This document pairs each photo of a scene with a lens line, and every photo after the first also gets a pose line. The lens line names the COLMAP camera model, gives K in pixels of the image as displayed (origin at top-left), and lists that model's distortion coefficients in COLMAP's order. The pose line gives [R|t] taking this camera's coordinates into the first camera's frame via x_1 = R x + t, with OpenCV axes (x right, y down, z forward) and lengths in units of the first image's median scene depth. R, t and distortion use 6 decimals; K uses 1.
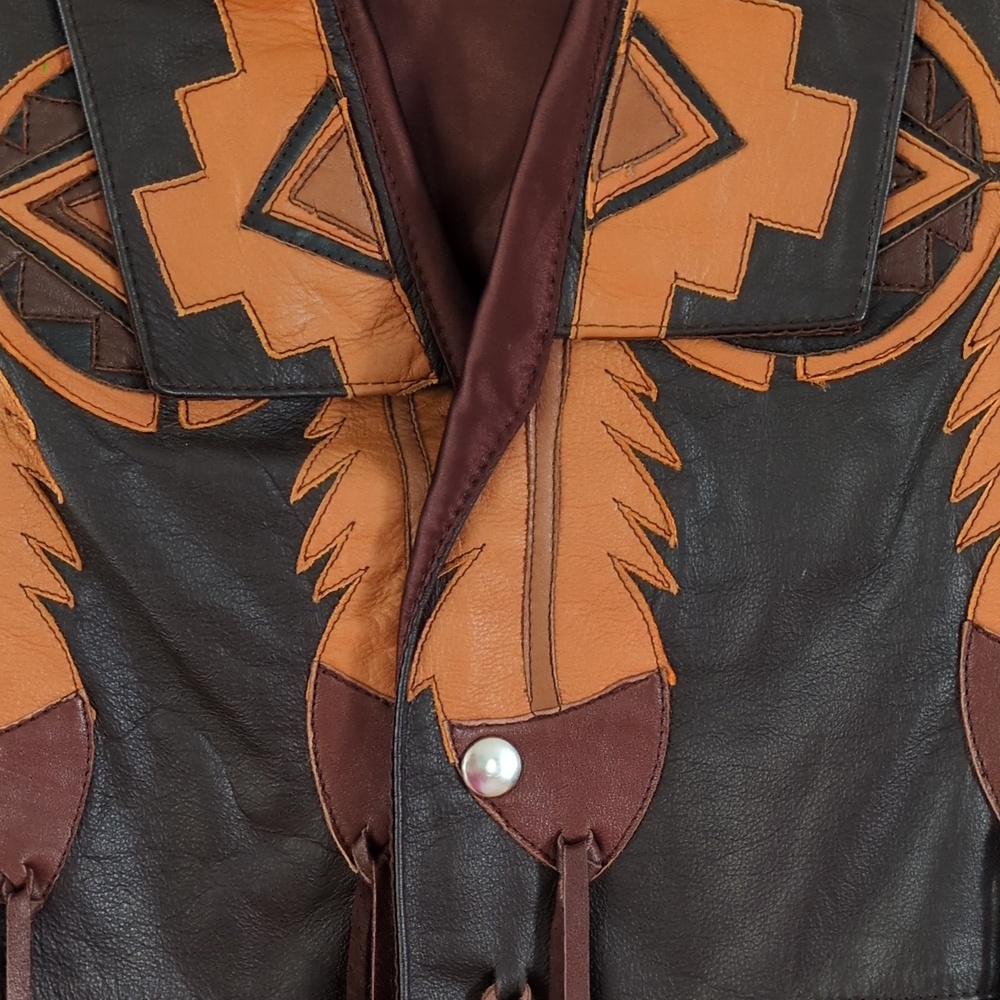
lens RADIAL K [[1642.5, 0, 500.0], [0, 1642.5, 500.0], [0, 0, 1]] dist [0.051795, -0.203754]
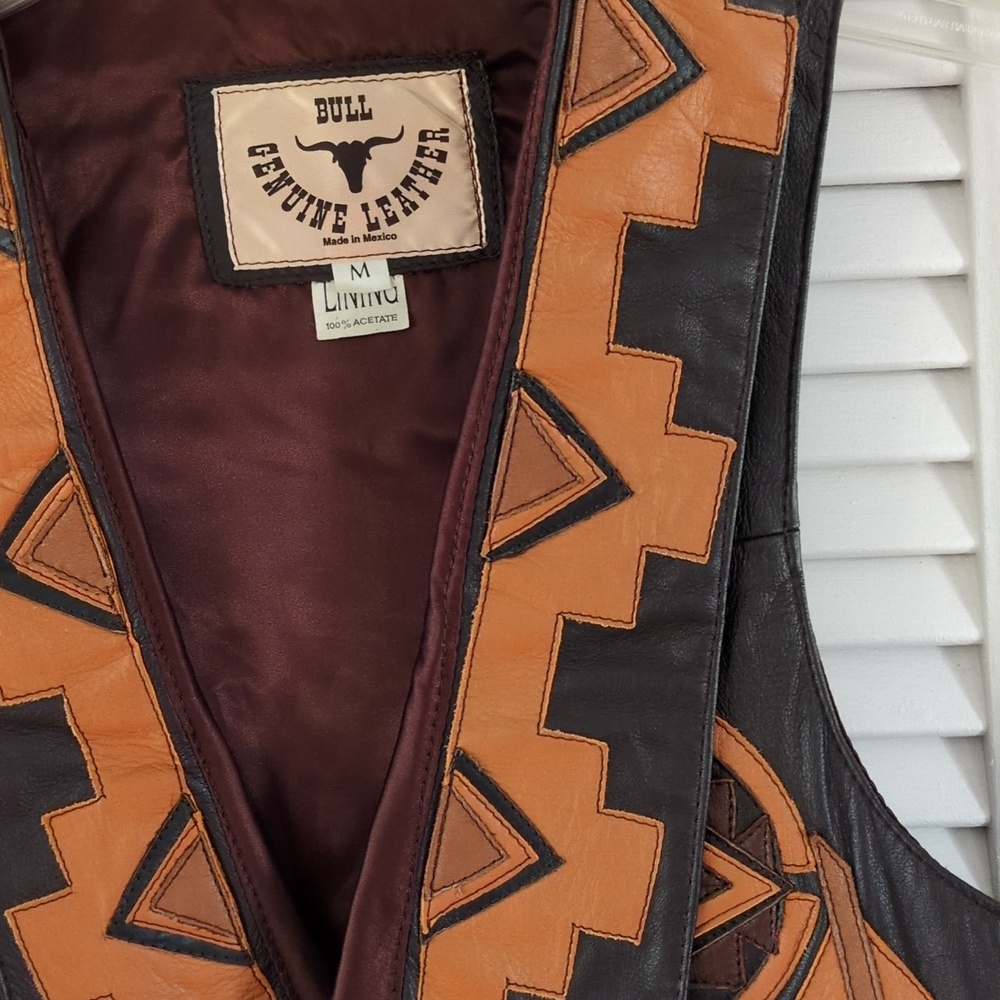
lens RADIAL K [[1642.5, 0, 500.0], [0, 1642.5, 500.0], [0, 0, 1]] dist [0.051795, -0.203754]
pose [[0.998973, -0.044760, -0.007070, 0.120811], [0.044398, 0.998001, -0.044980, -0.392891], [0.009070, 0.044620, 0.998963, -0.088398]]
